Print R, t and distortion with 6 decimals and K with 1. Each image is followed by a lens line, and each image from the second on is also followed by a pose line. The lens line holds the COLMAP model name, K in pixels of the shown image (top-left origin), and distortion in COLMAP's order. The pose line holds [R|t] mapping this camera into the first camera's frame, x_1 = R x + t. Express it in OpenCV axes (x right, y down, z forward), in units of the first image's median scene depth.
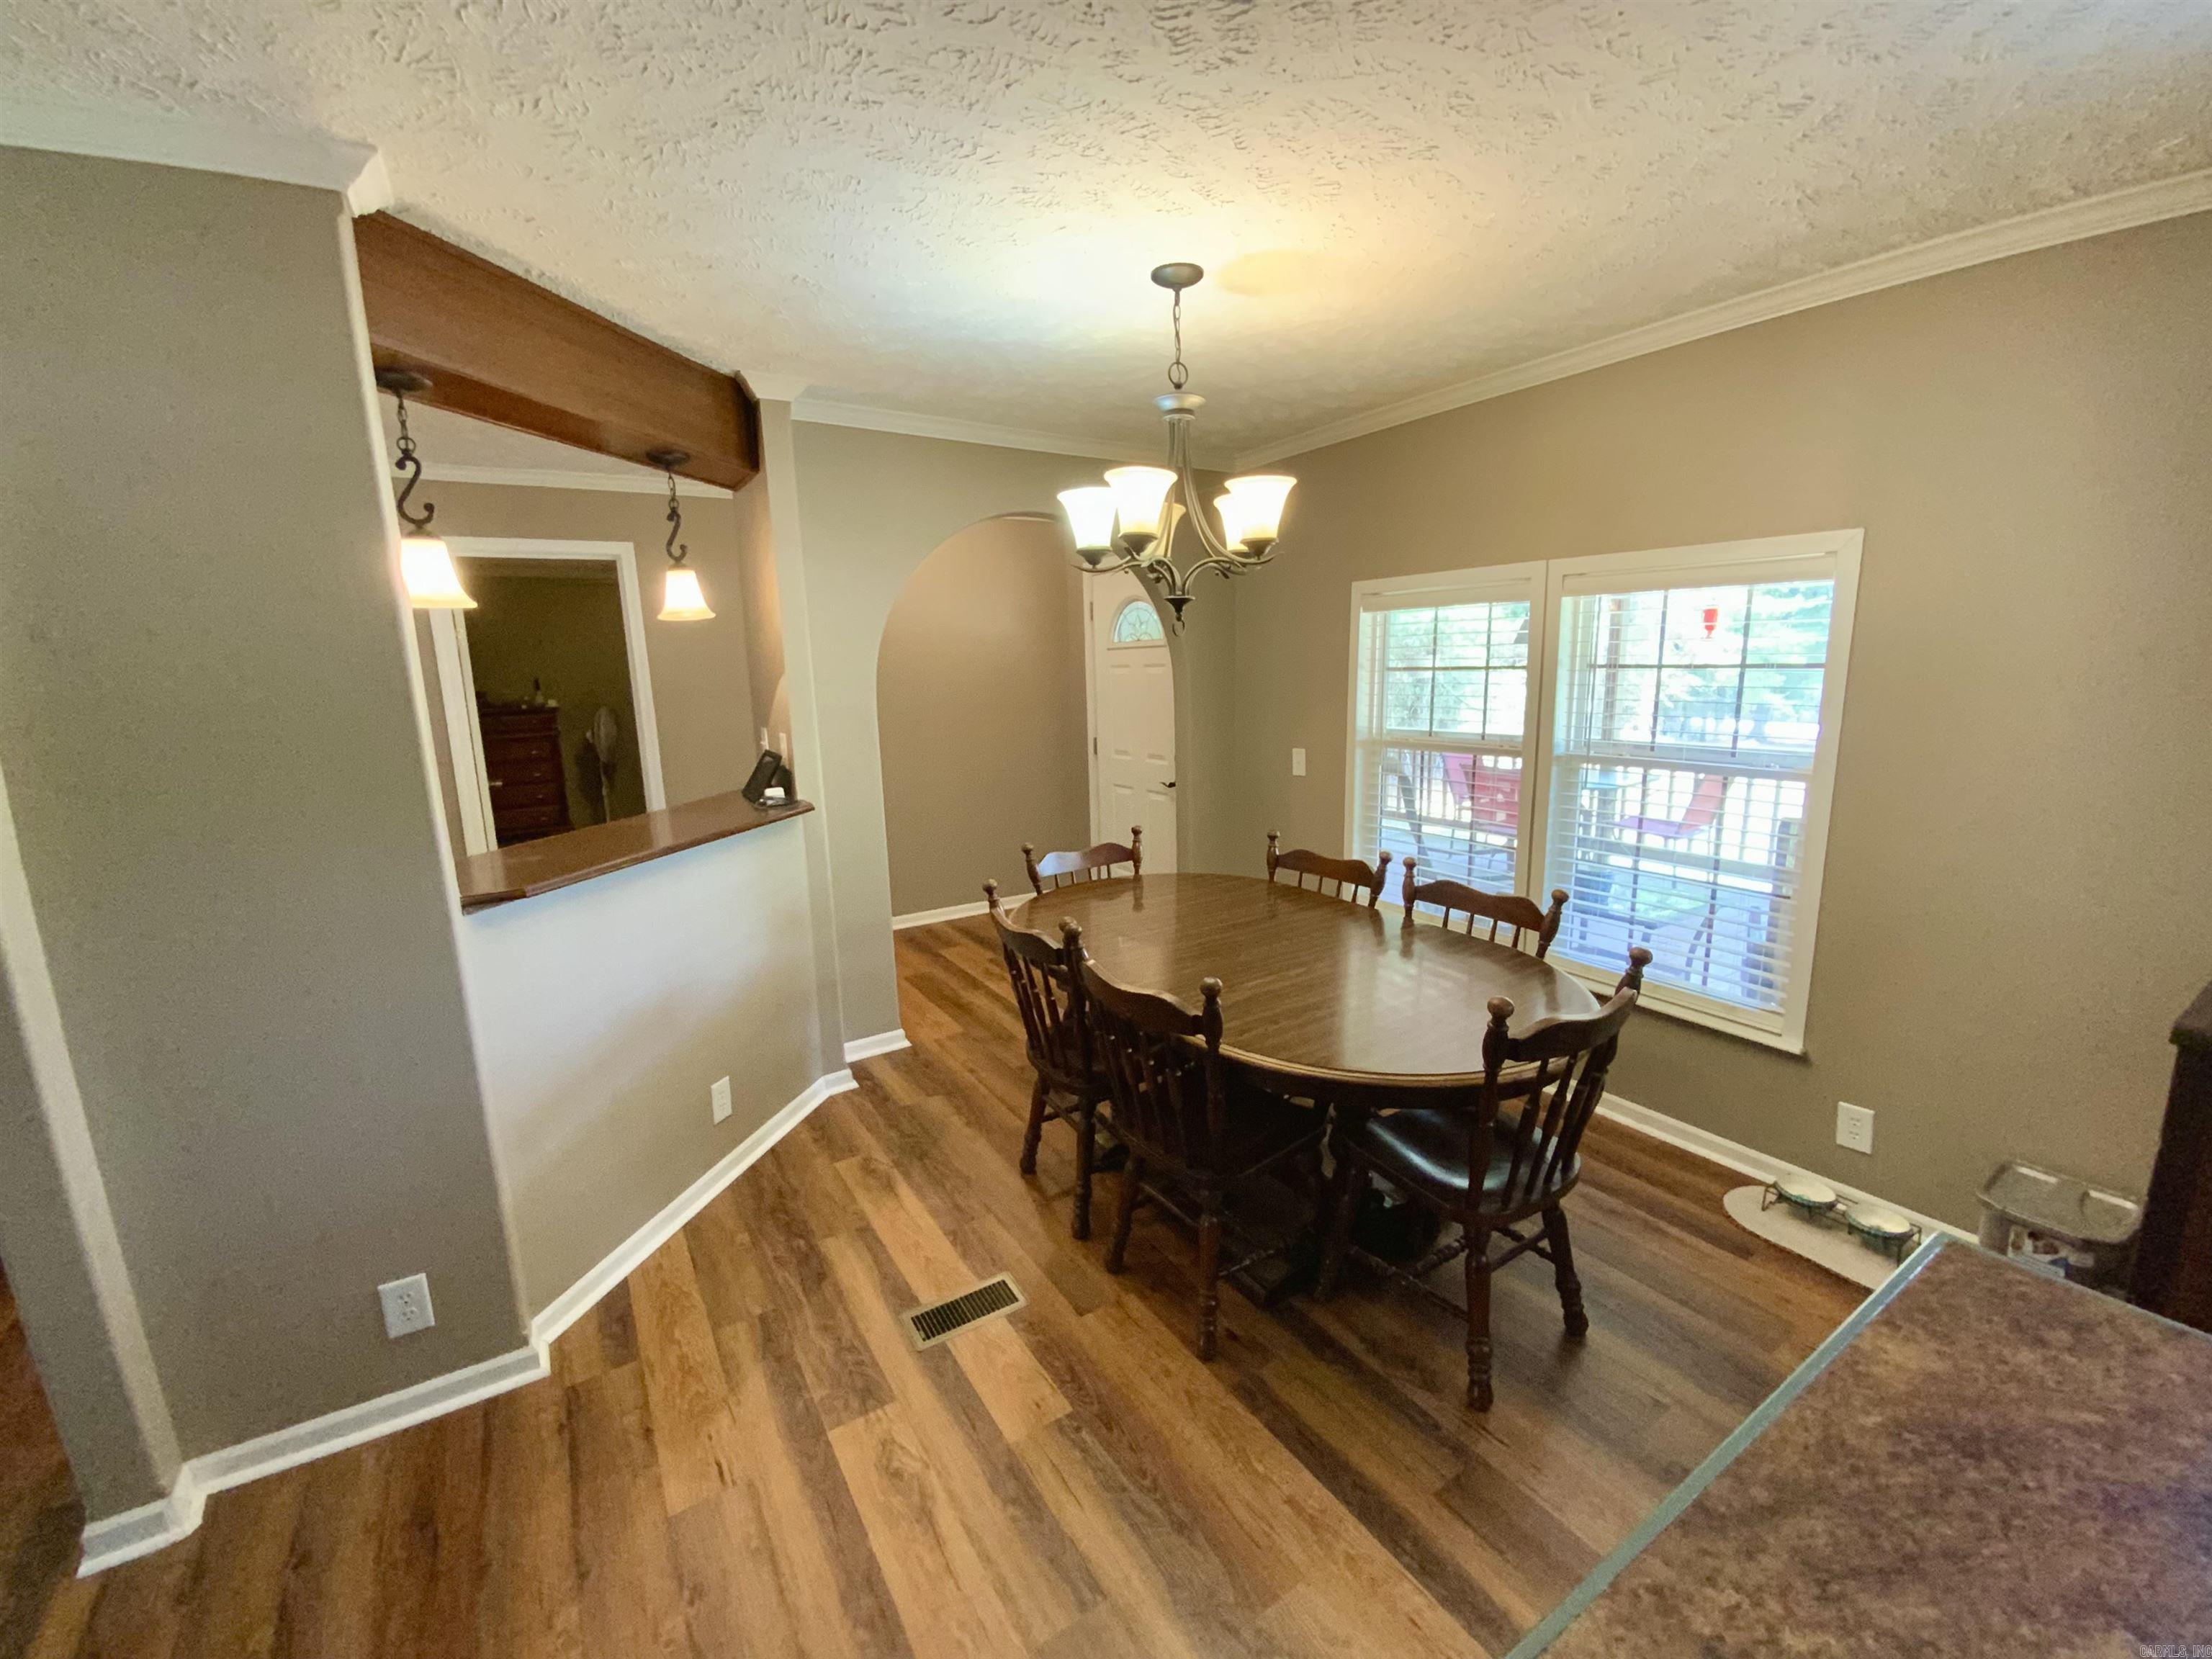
lens RADIAL K [[904.2, 0, 1109.7], [0, 904.2, 829.8], [0, 0, 1]] dist [0.012539, -0.001045]
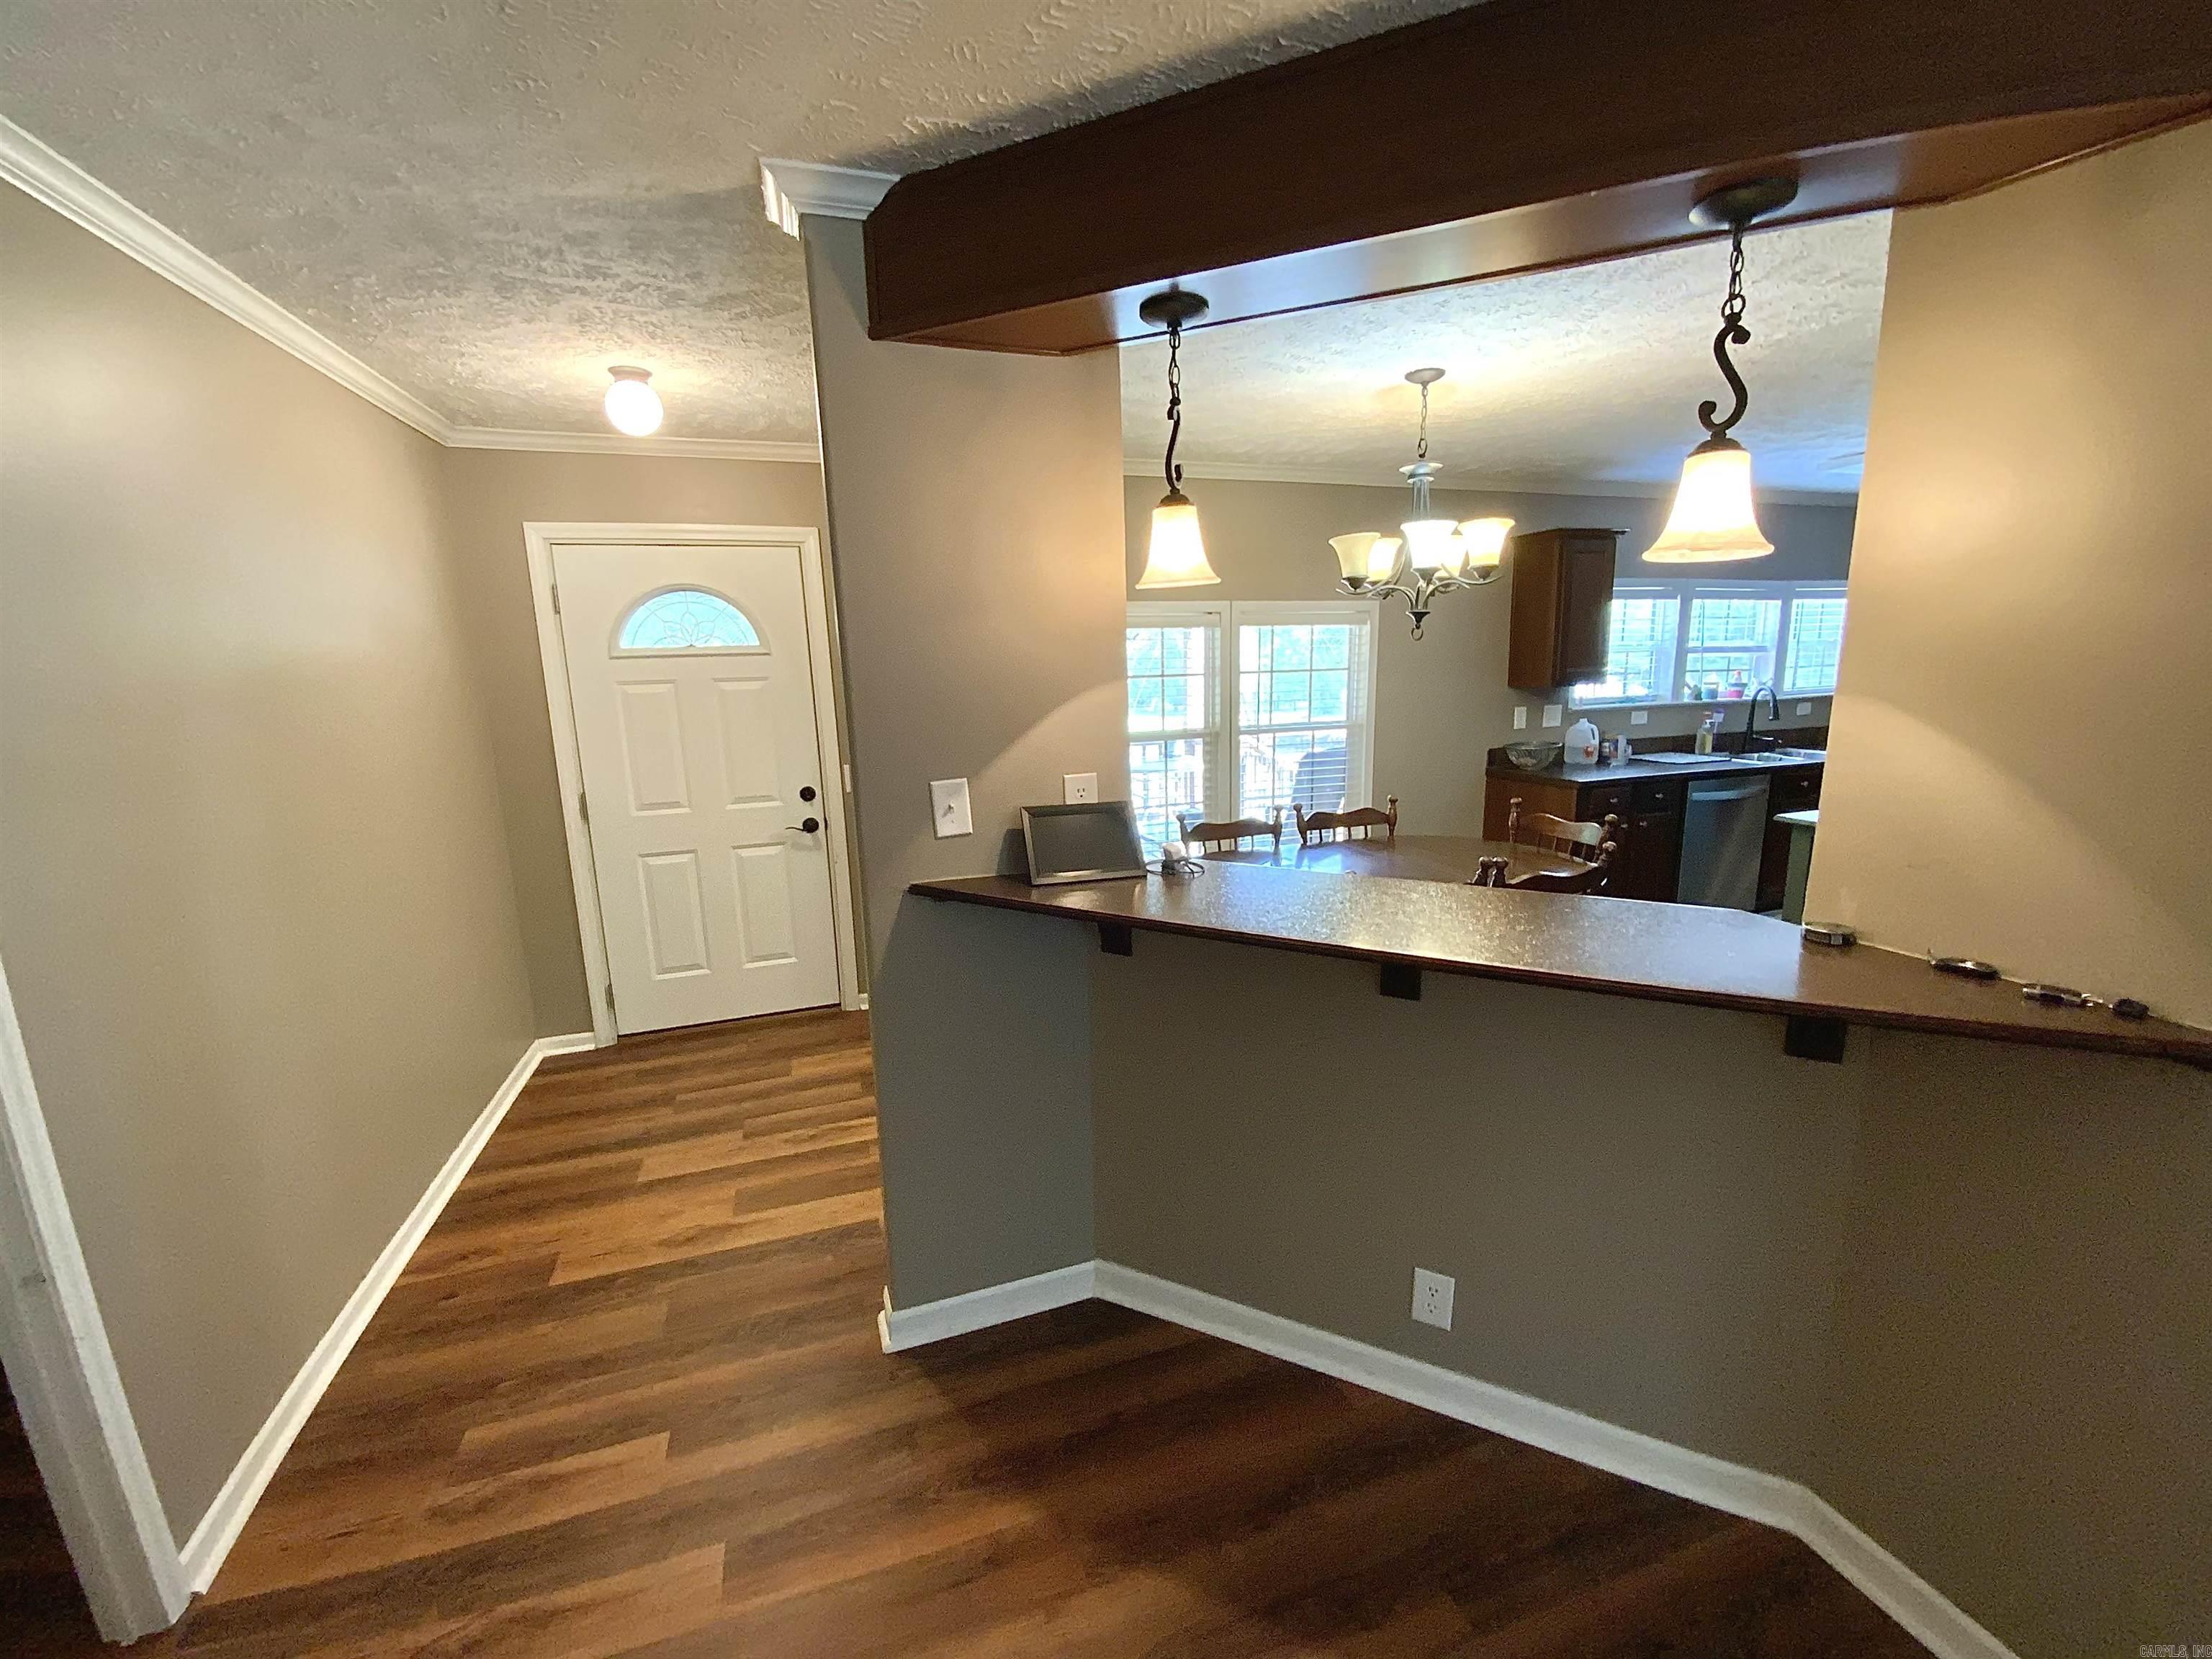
lens RADIAL K [[904.2, 0, 1099.1], [0, 904.2, 835.7], [0, 0, 1]] dist [0.012539, -0.001045]
pose [[0.222510, -0.178698, 0.958413, -1.104379], [0.192513, 0.971756, 0.136491, -0.174268], [-0.955734, 0.154136, 0.250627, 0.948772]]
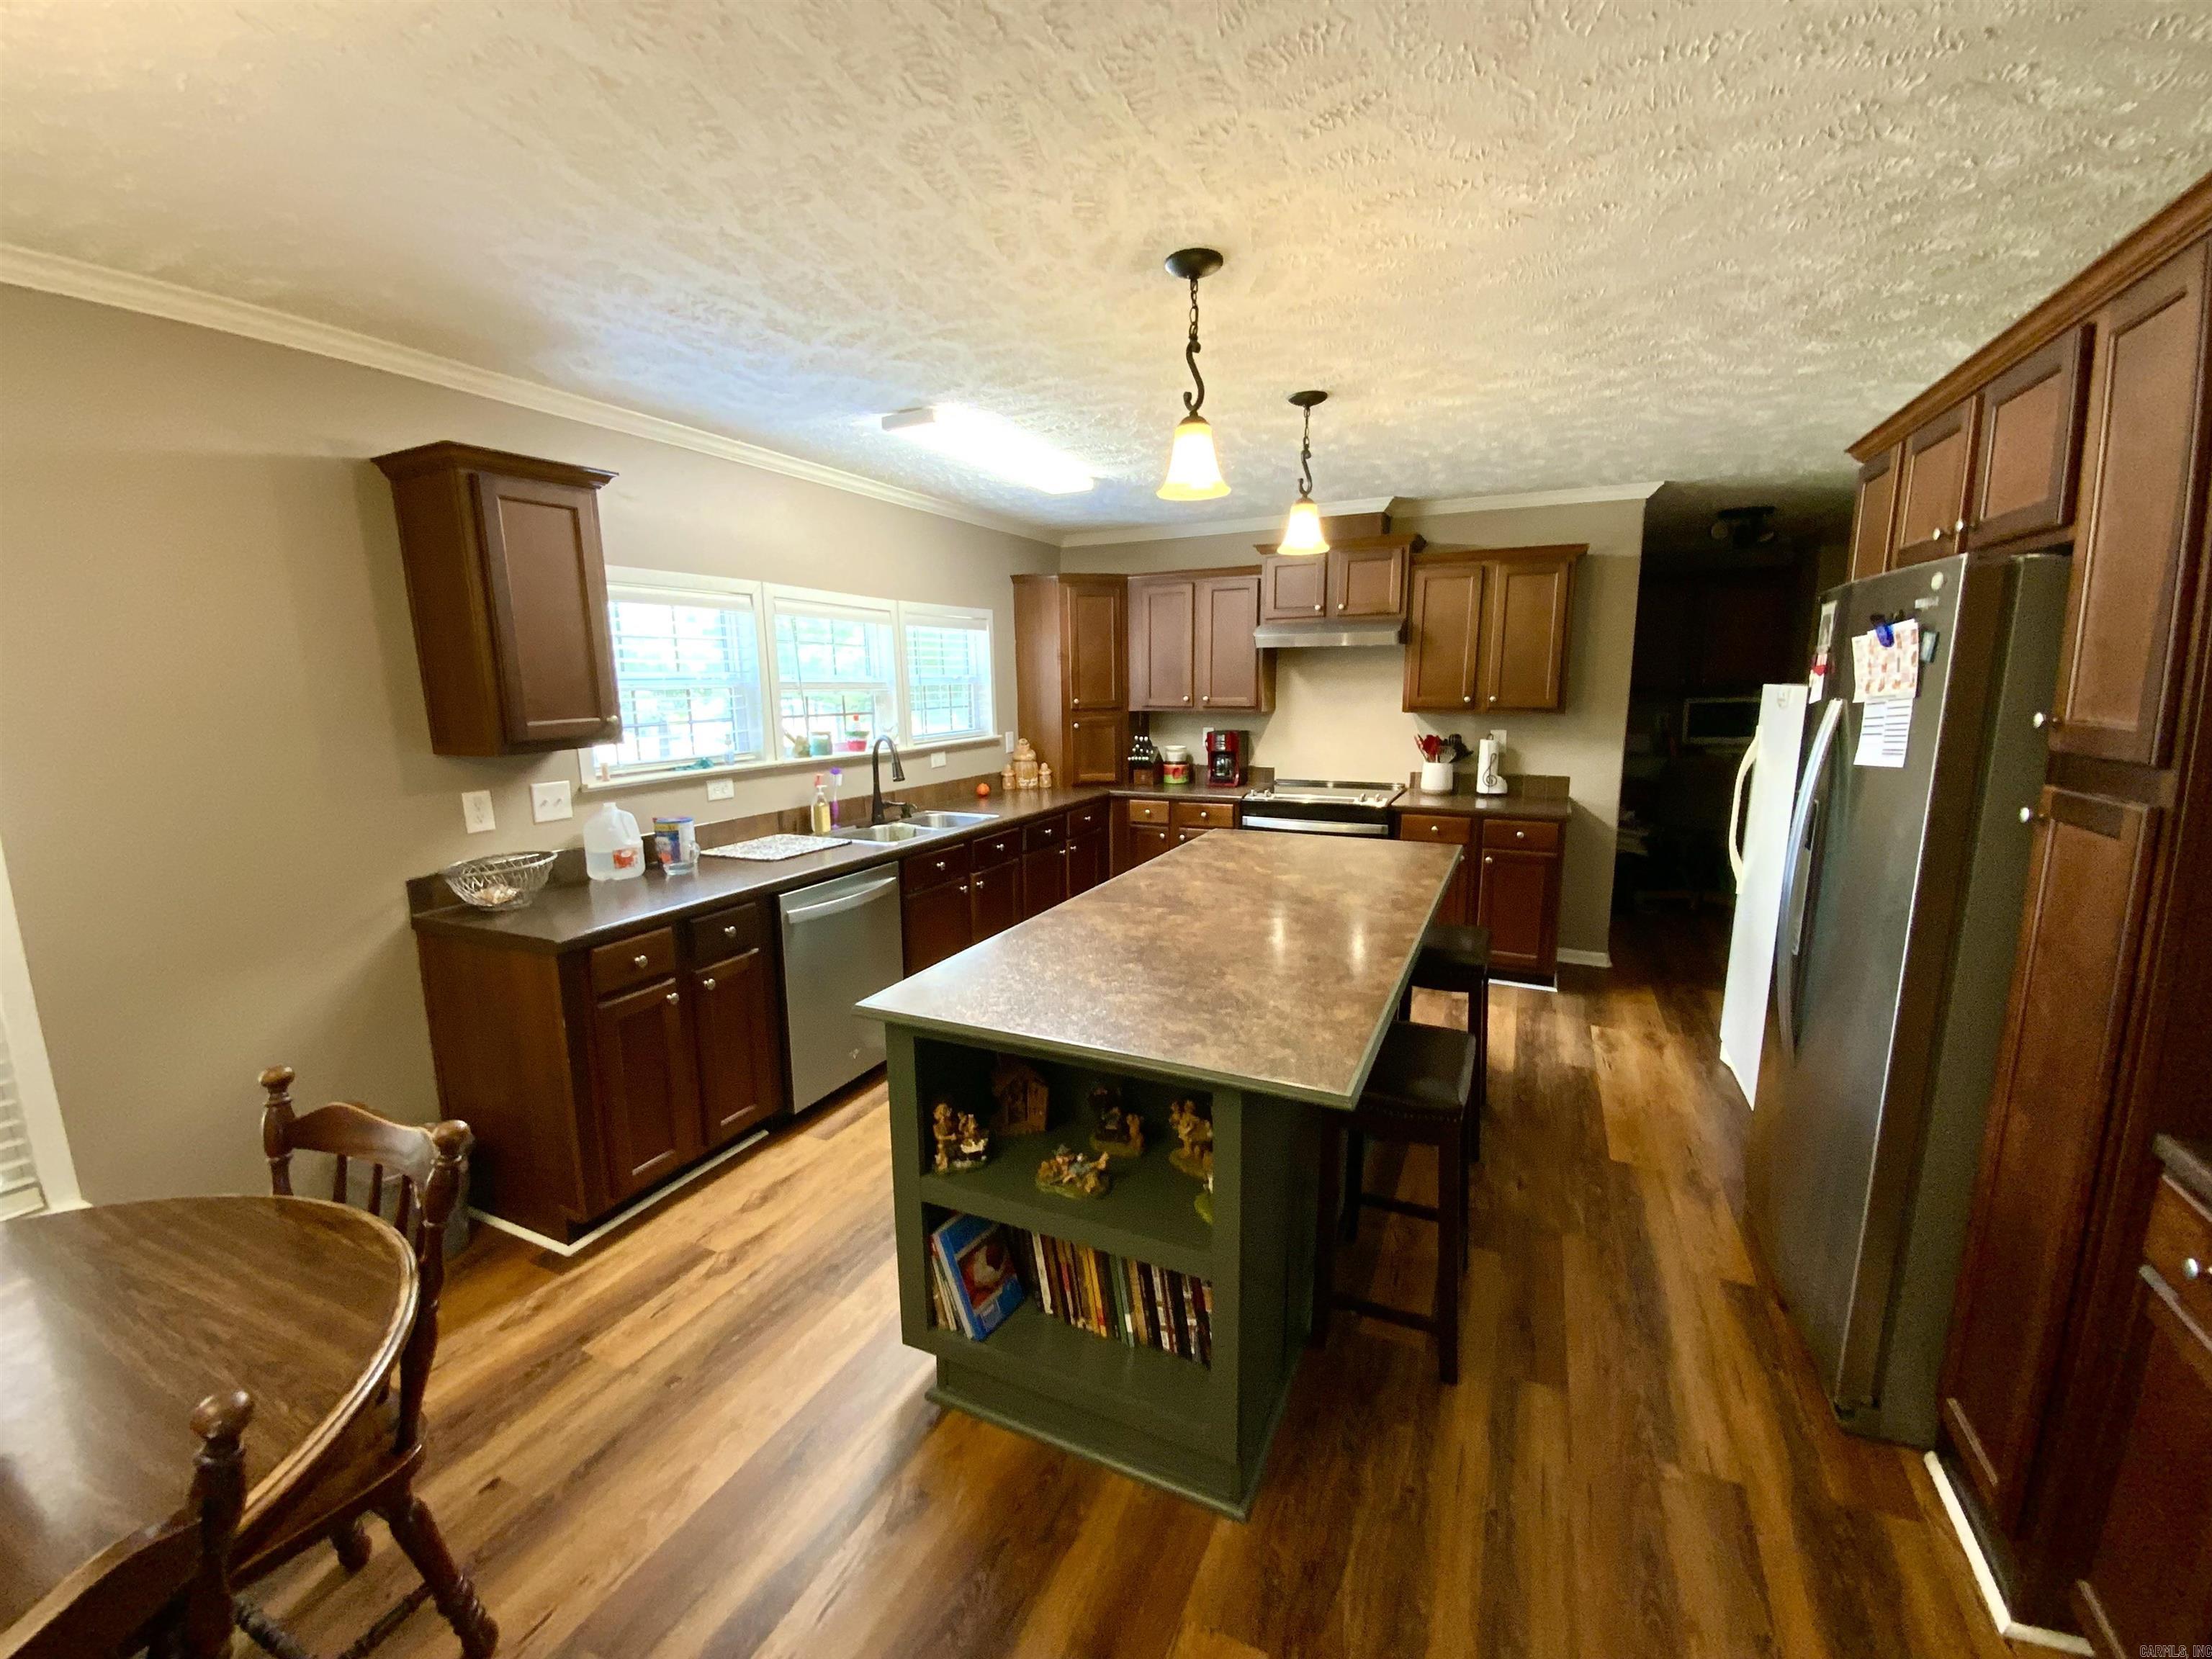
lens RADIAL K [[904.2, 0, 1127.3], [0, 904.2, 830.0], [0, 0, 1]] dist [0.012539, -0.001045]
pose [[-0.541904, -0.108401, 0.833420, -0.290258], [0.180913, 0.953354, 0.241633, -0.078937], [-0.820738, 0.281718, -0.497016, 0.467314]]
